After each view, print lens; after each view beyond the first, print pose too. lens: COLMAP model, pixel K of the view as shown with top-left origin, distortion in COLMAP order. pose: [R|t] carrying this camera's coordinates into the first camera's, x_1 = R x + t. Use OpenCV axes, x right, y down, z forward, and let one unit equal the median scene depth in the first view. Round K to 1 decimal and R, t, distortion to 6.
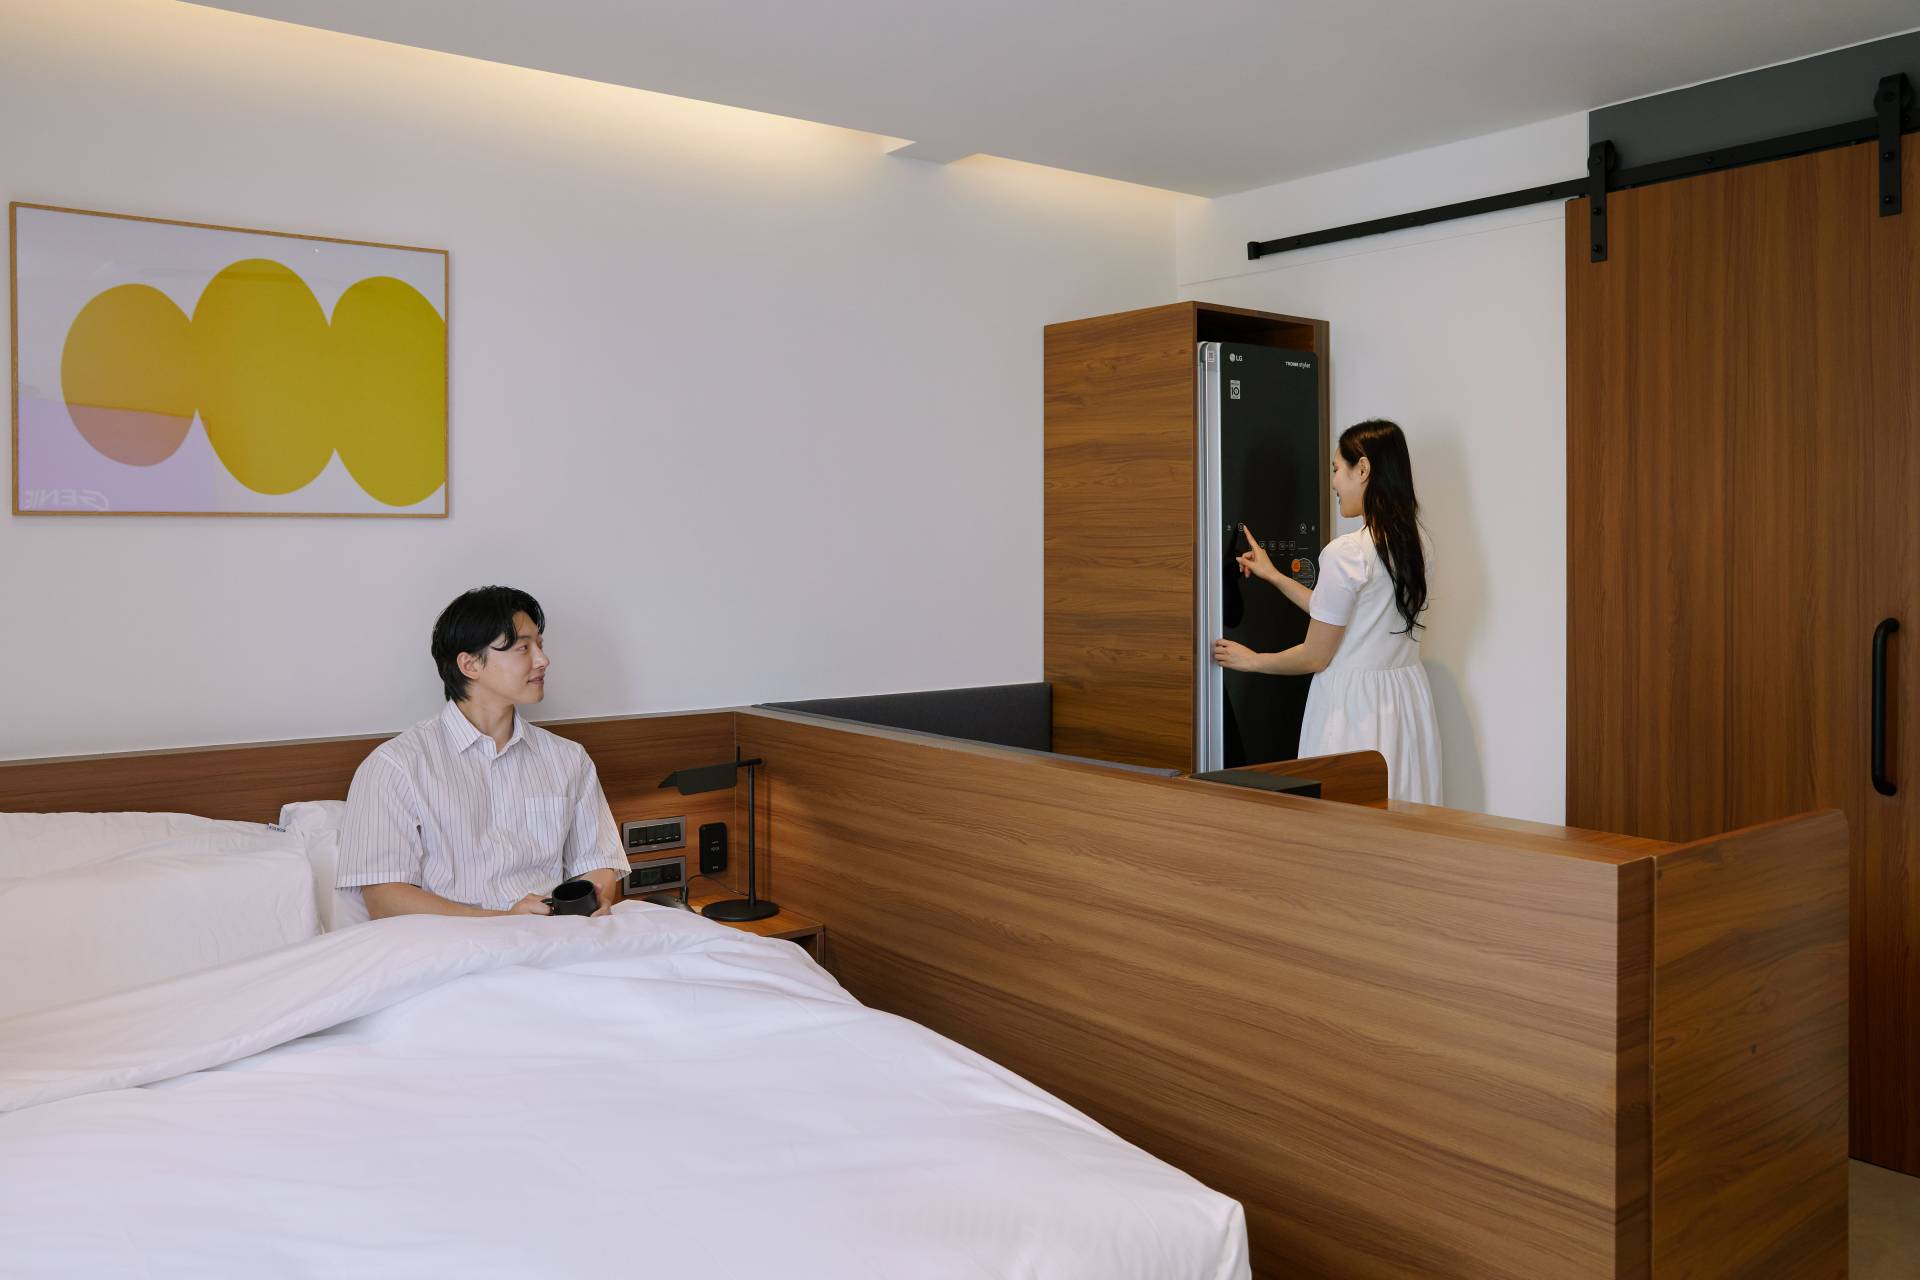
lens RADIAL K [[1569.5, 0, 958.0], [0, 1569.5, 554.8], [0, 0, 1]] dist [-0.067873, 0.090963]
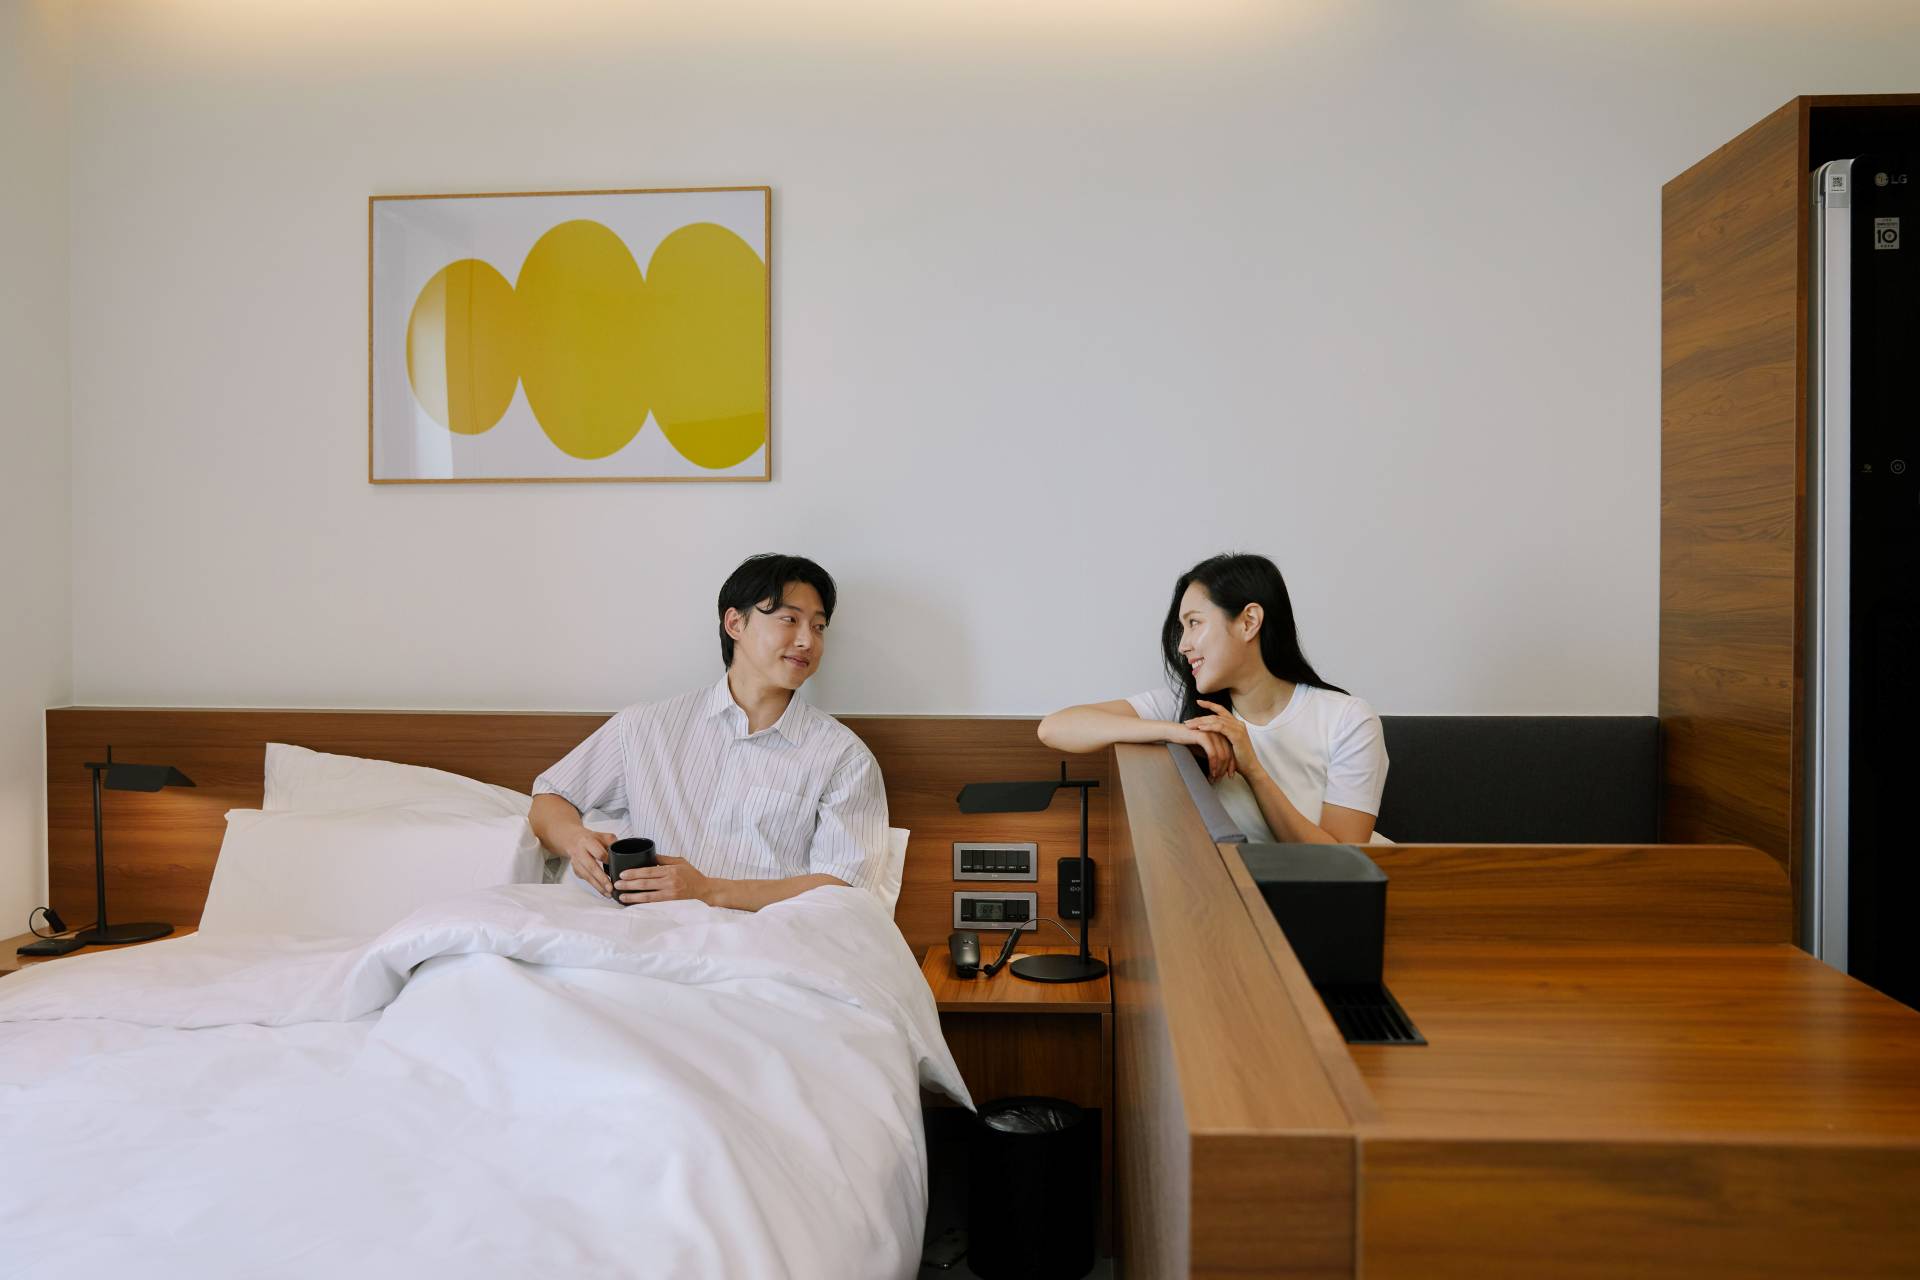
lens RADIAL K [[1615.4, 0, 925.0], [0, 1615.4, 601.7], [0, 0, 1]] dist [-0.086509, 0.098831]
pose [[0.737046, 0.014826, -0.675680, 0.349159], [-0.007408, 0.999877, 0.013858, 0.030574], [0.675802, -0.005208, 0.737065, 0.347314]]
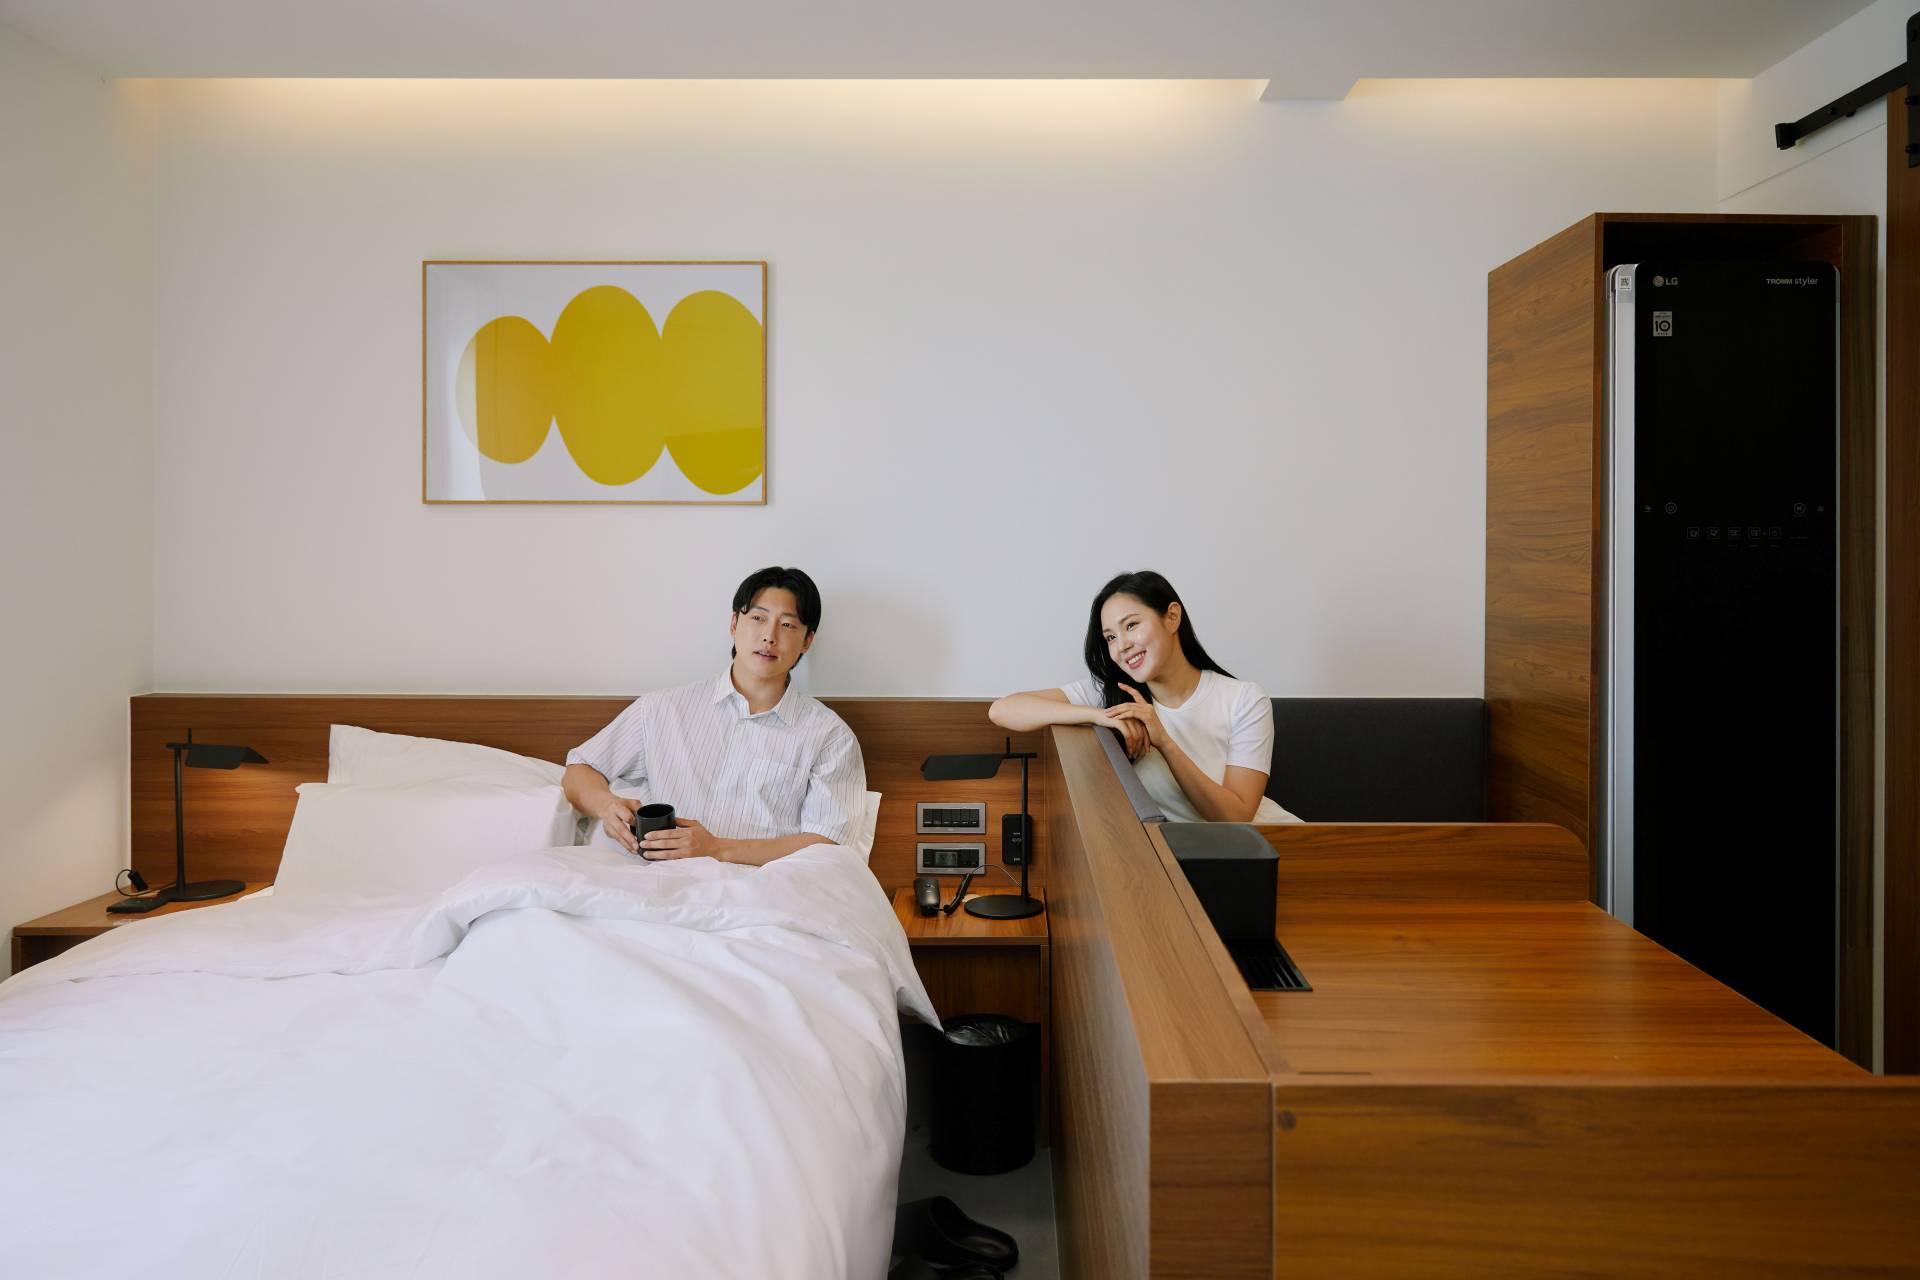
lens RADIAL K [[1366.1, 0, 964.8], [0, 1366.1, 559.7], [0, 0, 1]] dist [0.001115, 0.002870]
pose [[0.782072, 0.011270, -0.623086, 0.358715], [-0.010797, 0.999931, 0.004535, 0.008439], [0.623094, 0.003181, 0.782140, 0.313314]]
